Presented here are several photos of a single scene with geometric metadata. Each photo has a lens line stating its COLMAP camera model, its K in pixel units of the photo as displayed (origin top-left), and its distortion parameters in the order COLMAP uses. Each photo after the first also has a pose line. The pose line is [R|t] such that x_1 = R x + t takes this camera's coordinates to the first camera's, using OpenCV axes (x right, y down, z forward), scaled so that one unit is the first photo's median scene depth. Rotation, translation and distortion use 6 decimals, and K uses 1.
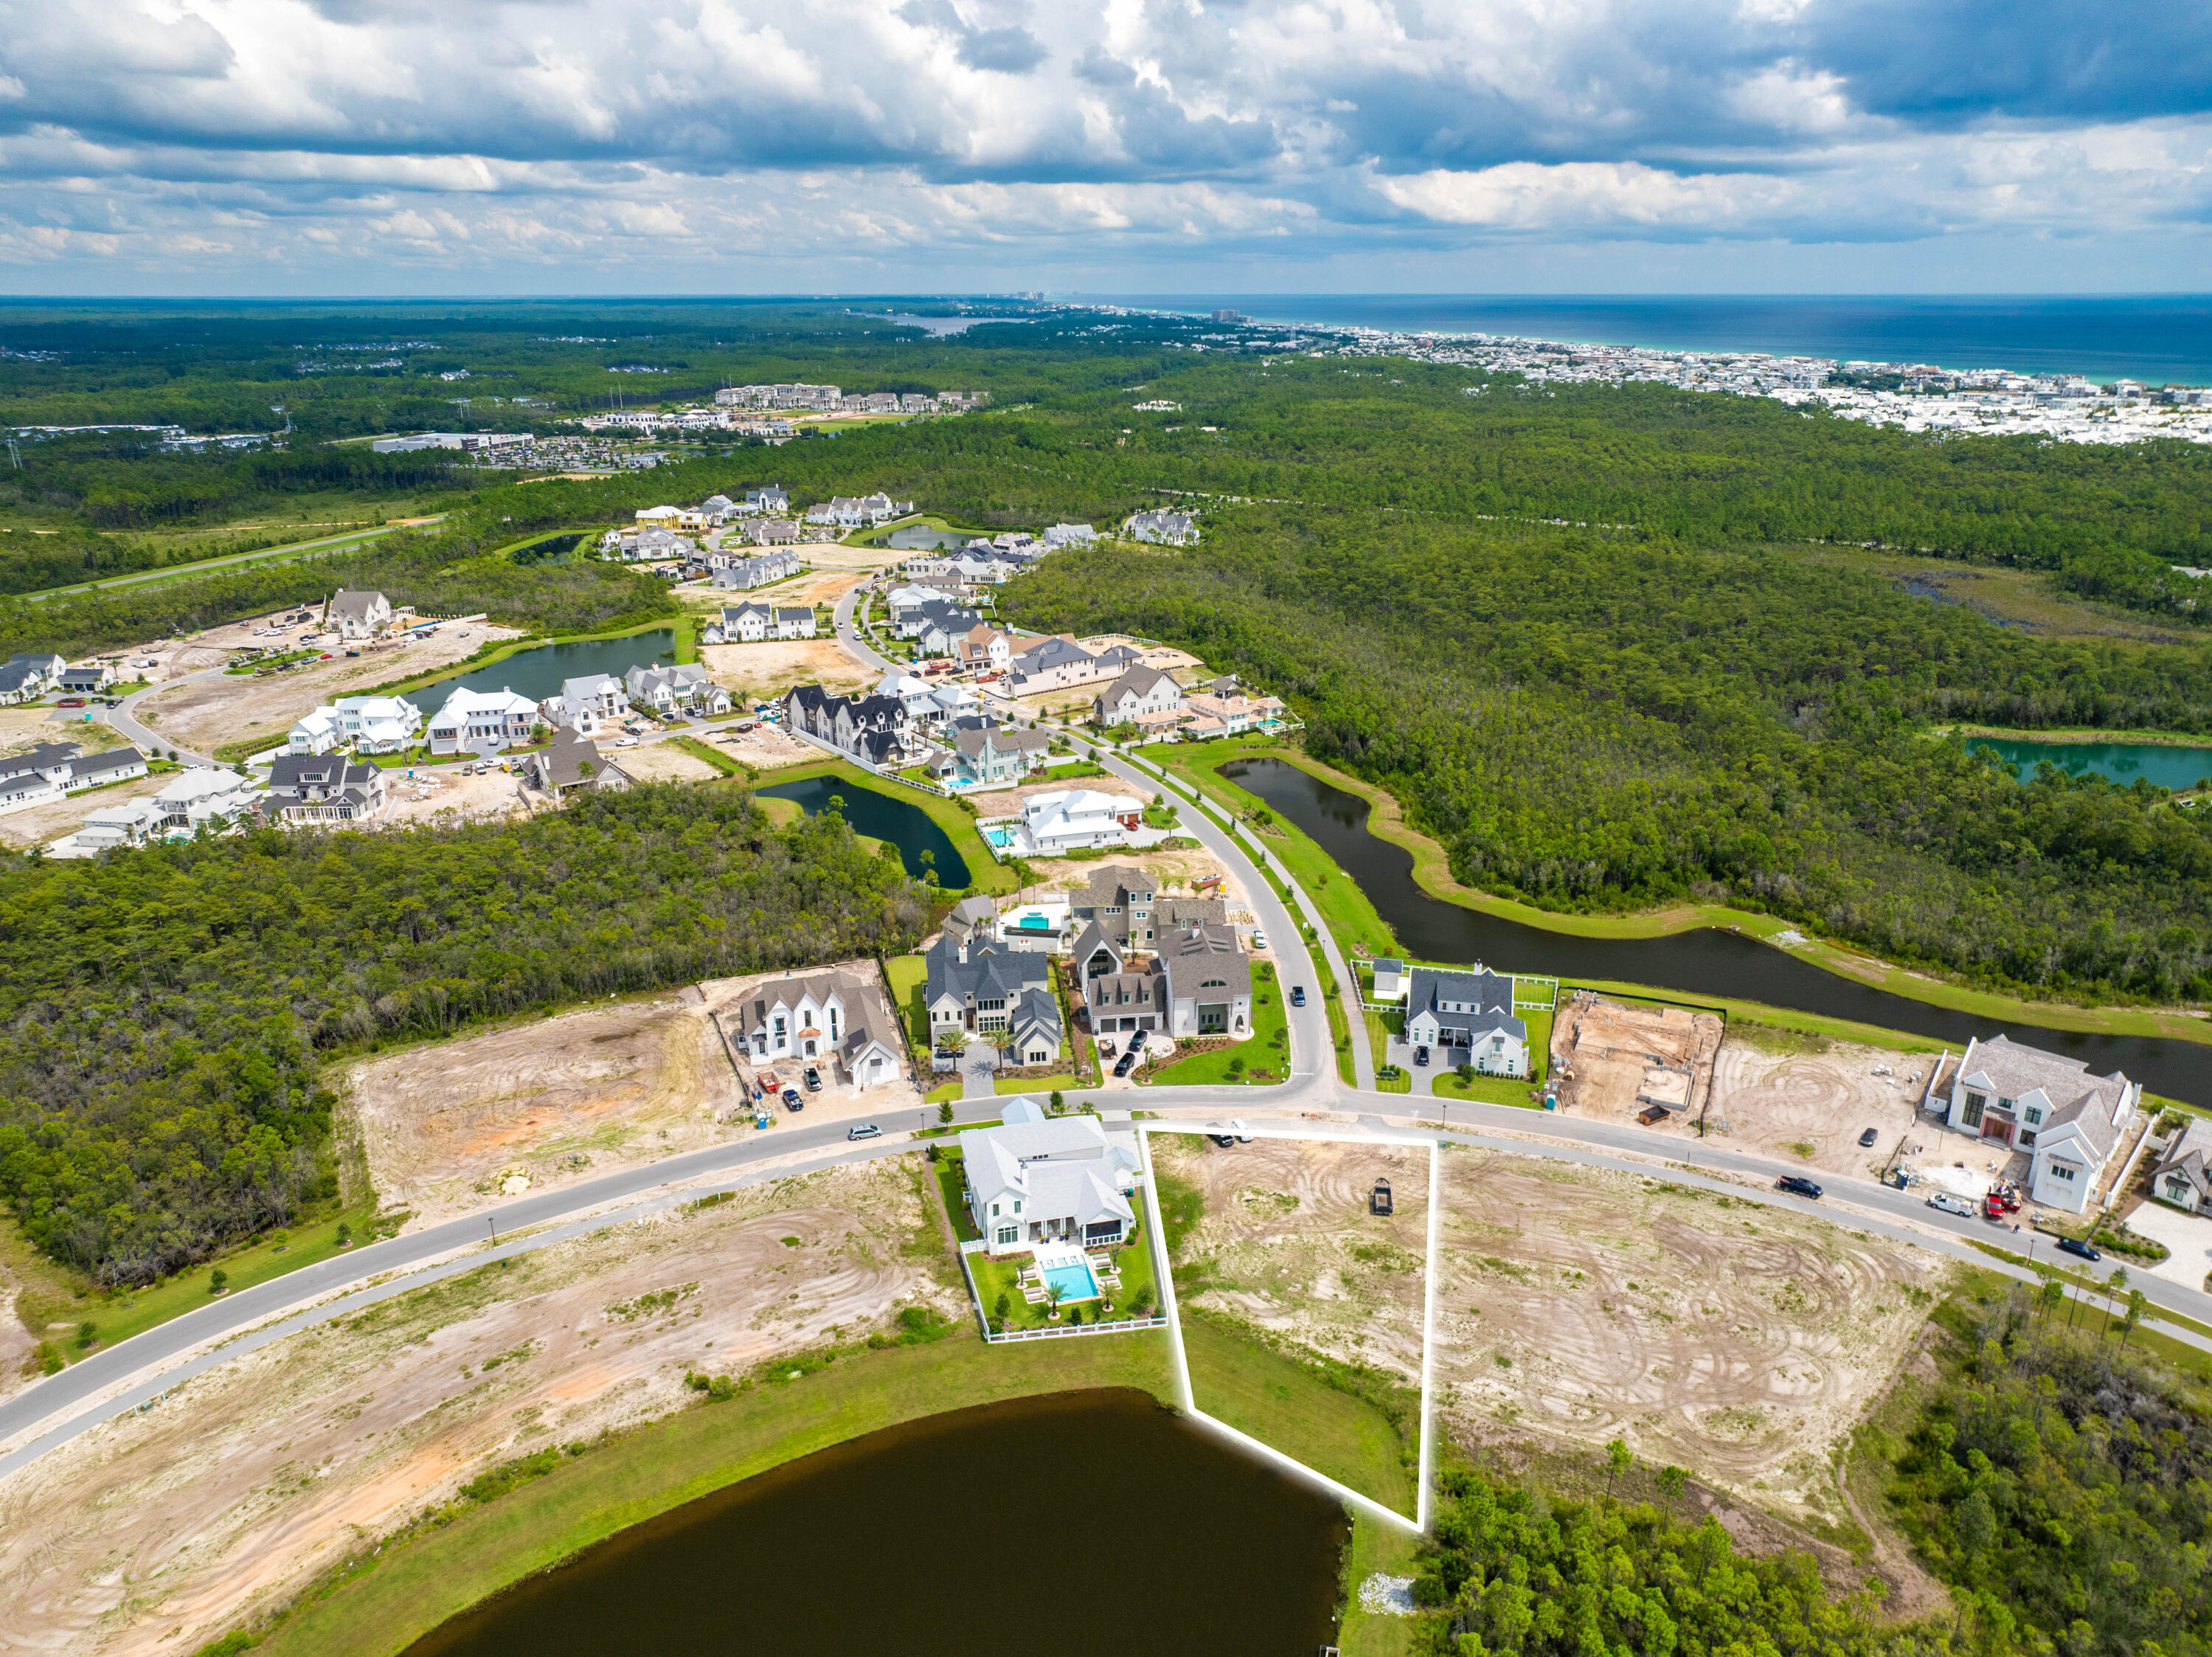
lens RADIAL K [[1538.6, 0, 1107.6], [0, 1538.6, 823.0], [0, 0, 1]] dist [0.018884, -0.028332]
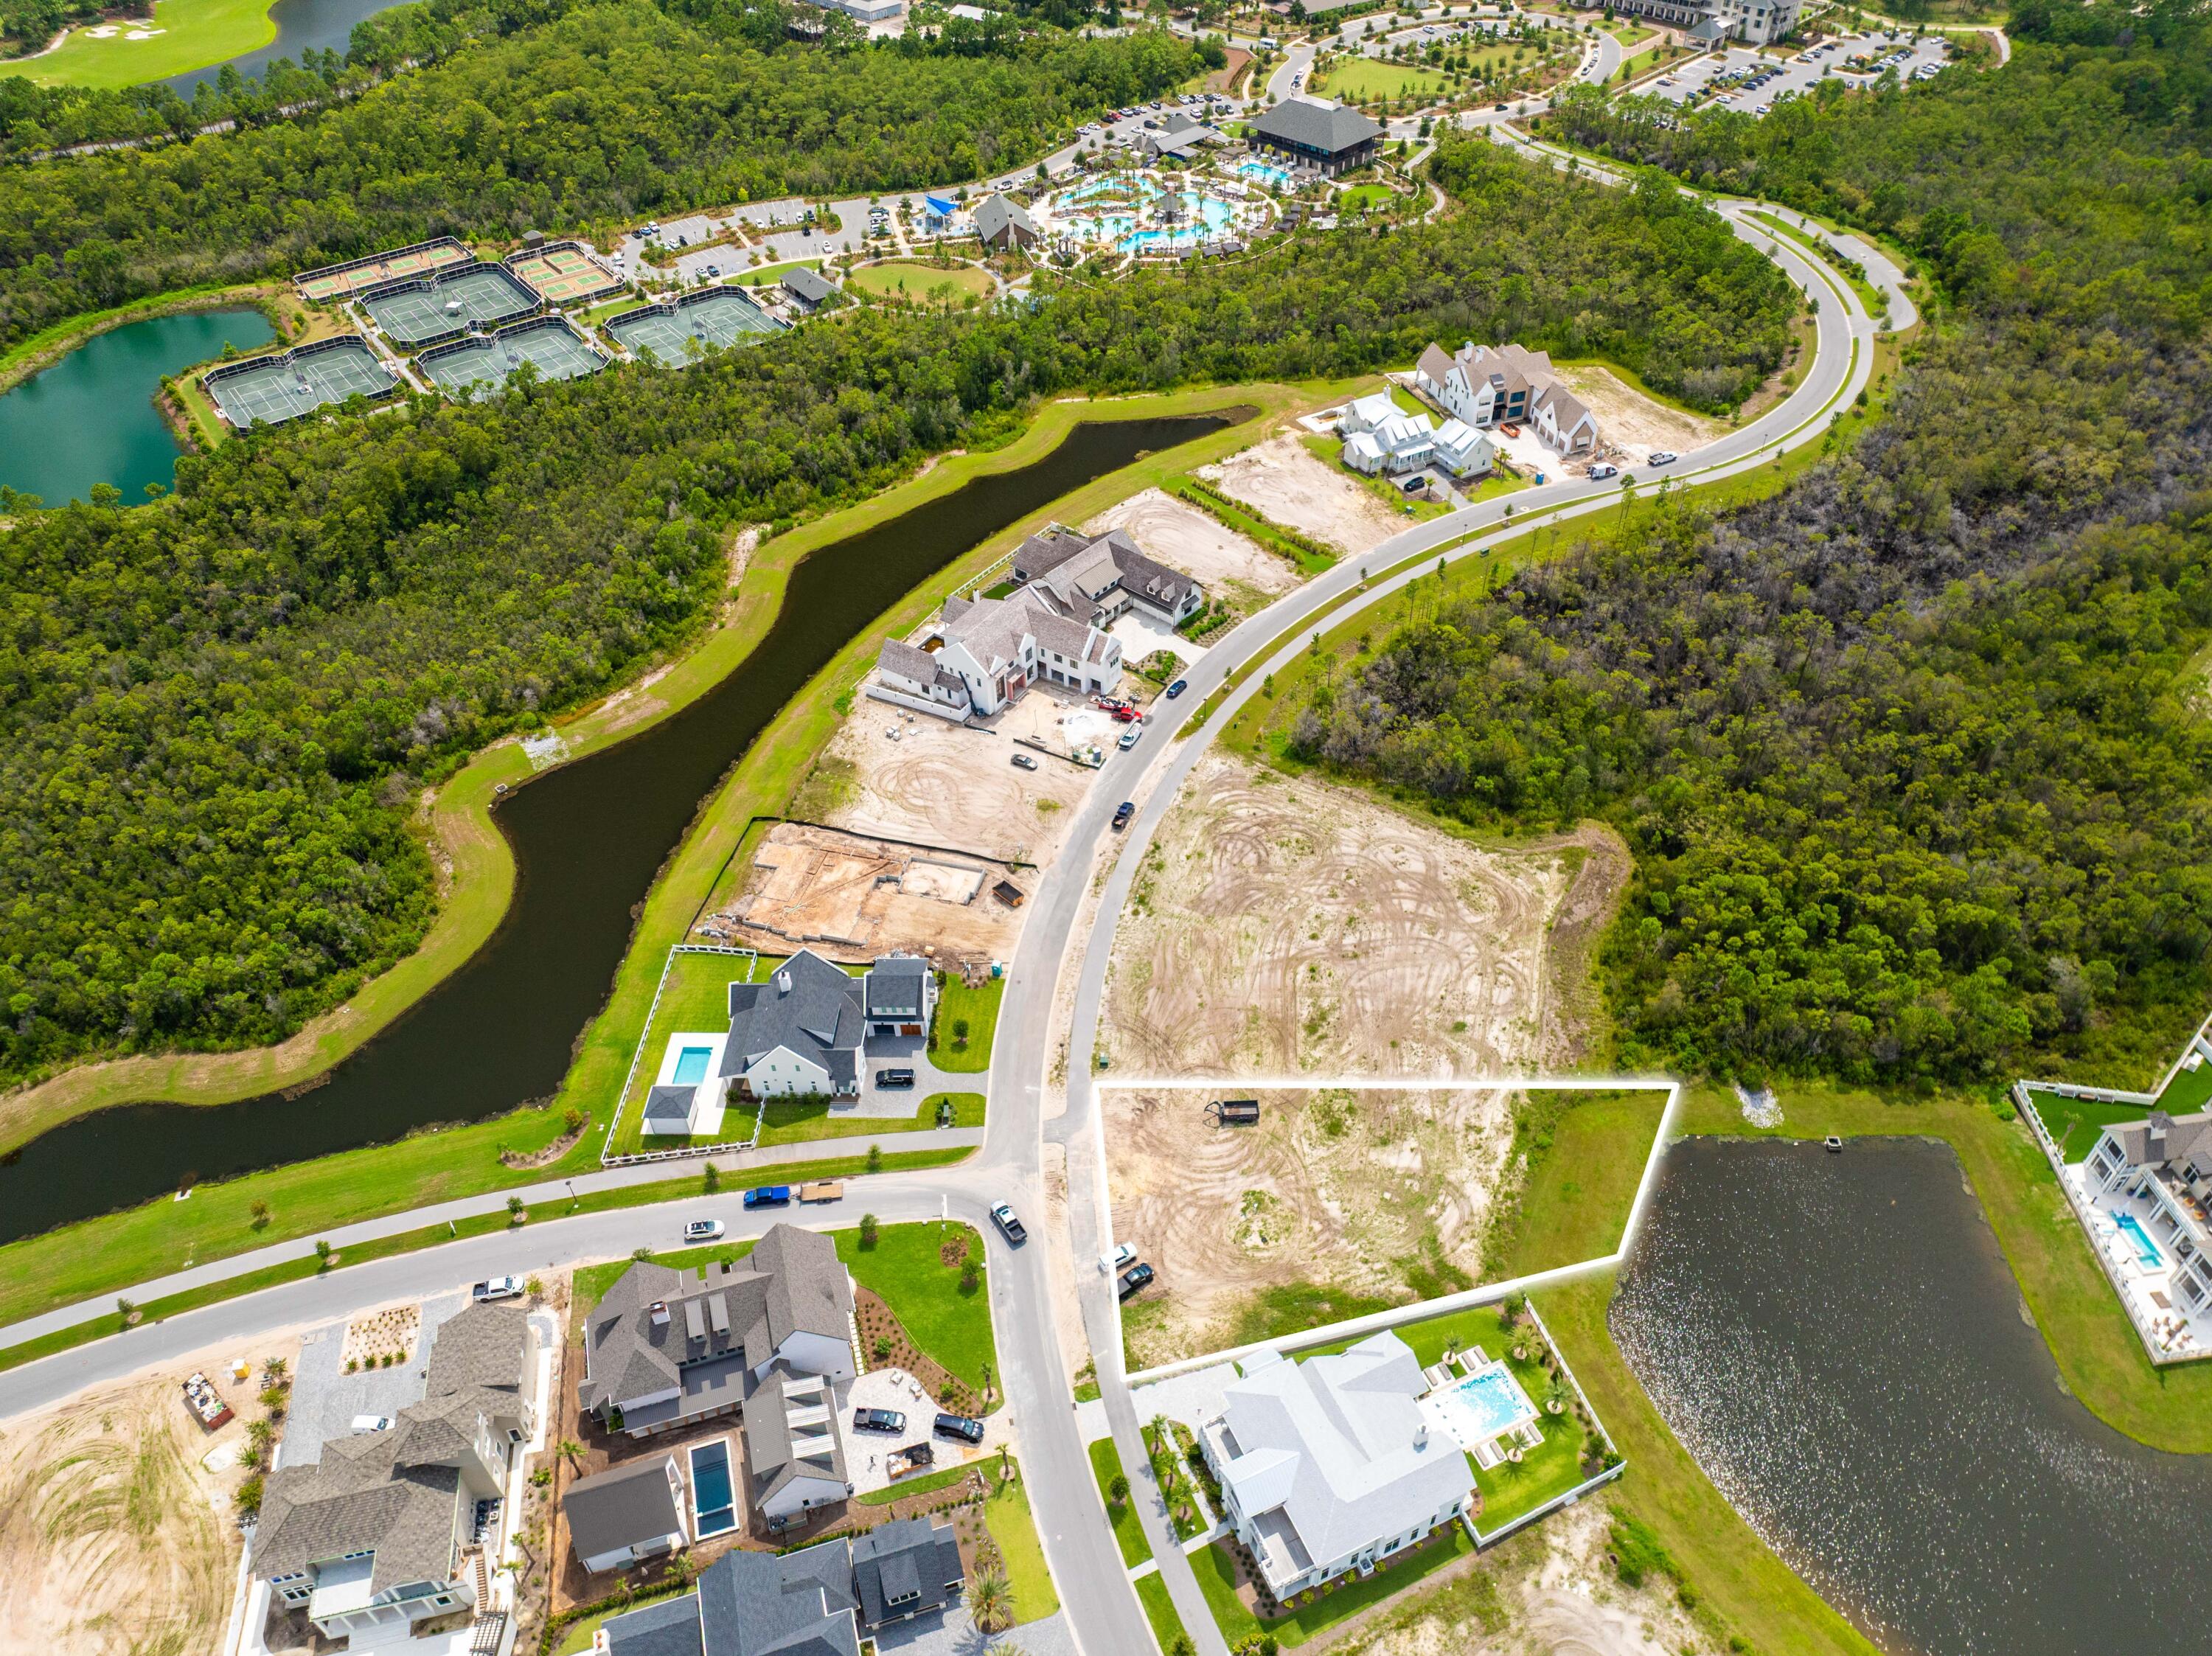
lens RADIAL K [[1545.6, 0, 1107.9], [0, 1545.6, 831.6], [0, 0, 1]] dist [0.008914, -0.005672]
pose [[-0.172931, -0.660925, 0.730255, -0.345406], [0.342401, 0.654841, 0.673754, -0.477224], [-0.923502, 0.366554, 0.113059, 0.835920]]
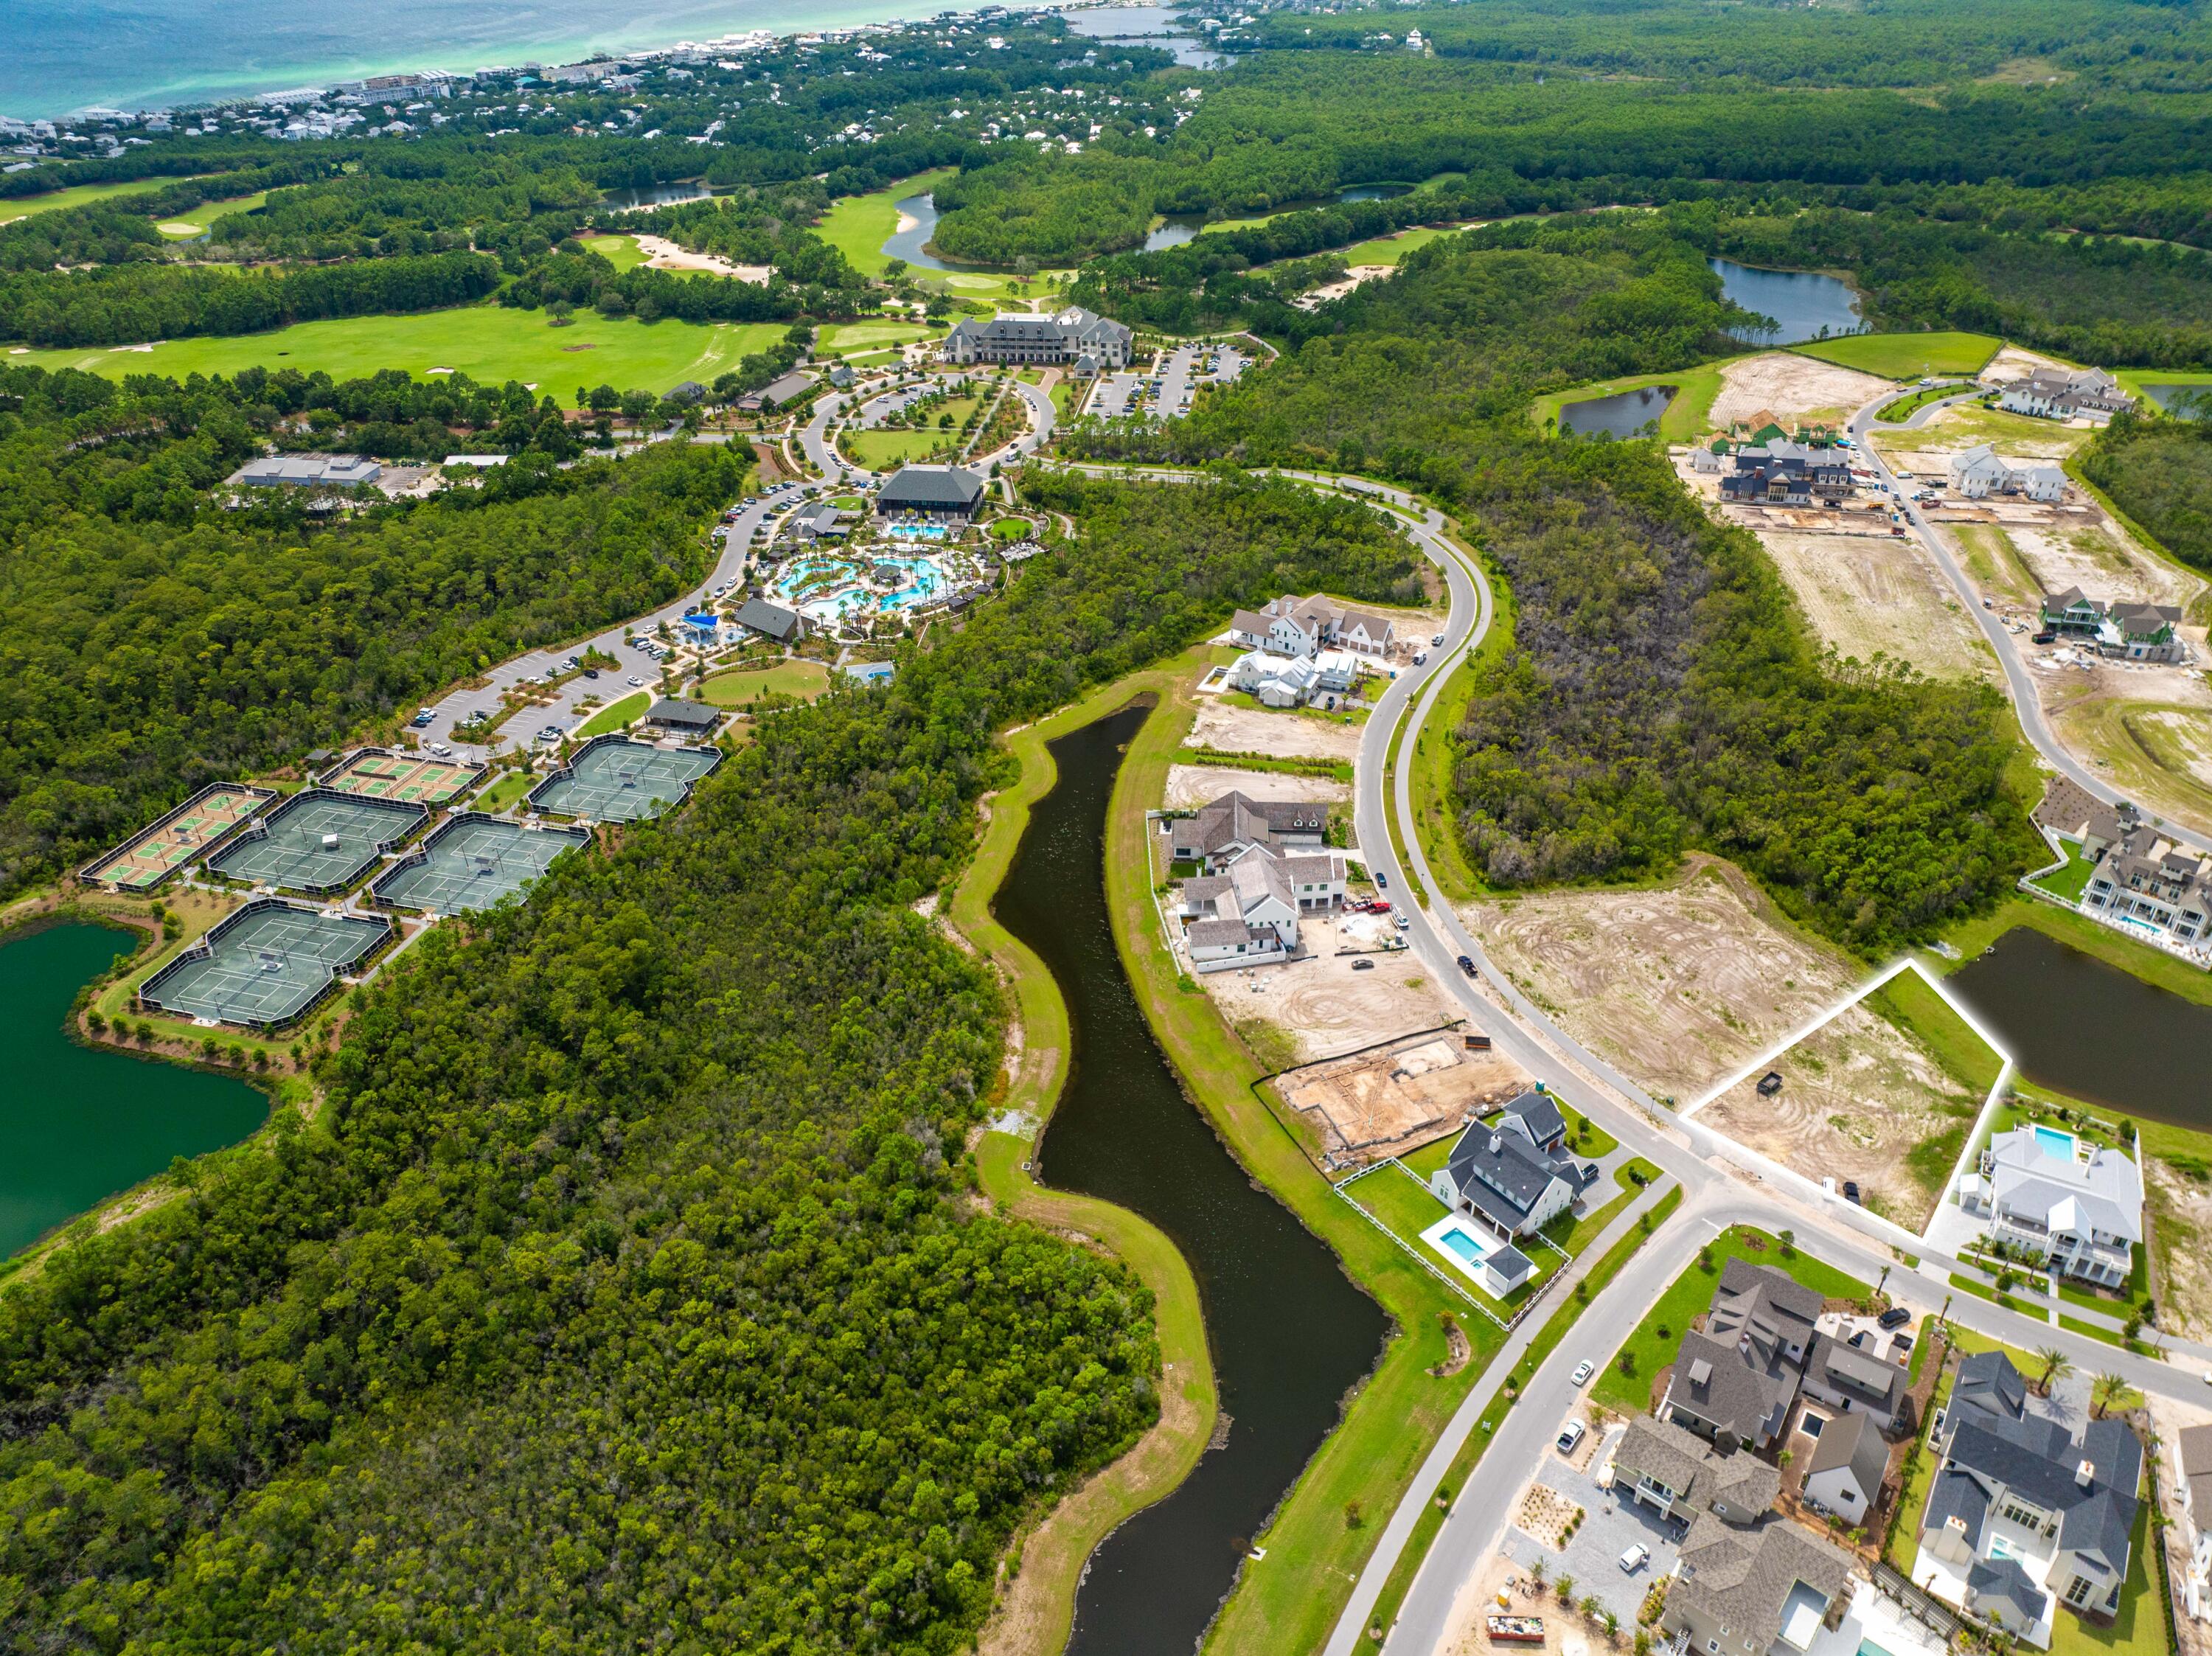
lens RADIAL K [[1558.3, 0, 1106.0], [0, 1558.3, 828.0], [0, 0, 1]] dist [-0.000893, 0.010823]
pose [[-0.746108, -0.345586, 0.569116, -0.073209], [0.225839, 0.672731, 0.704578, -0.883673], [-0.626355, 0.654220, -0.423883, 1.633012]]
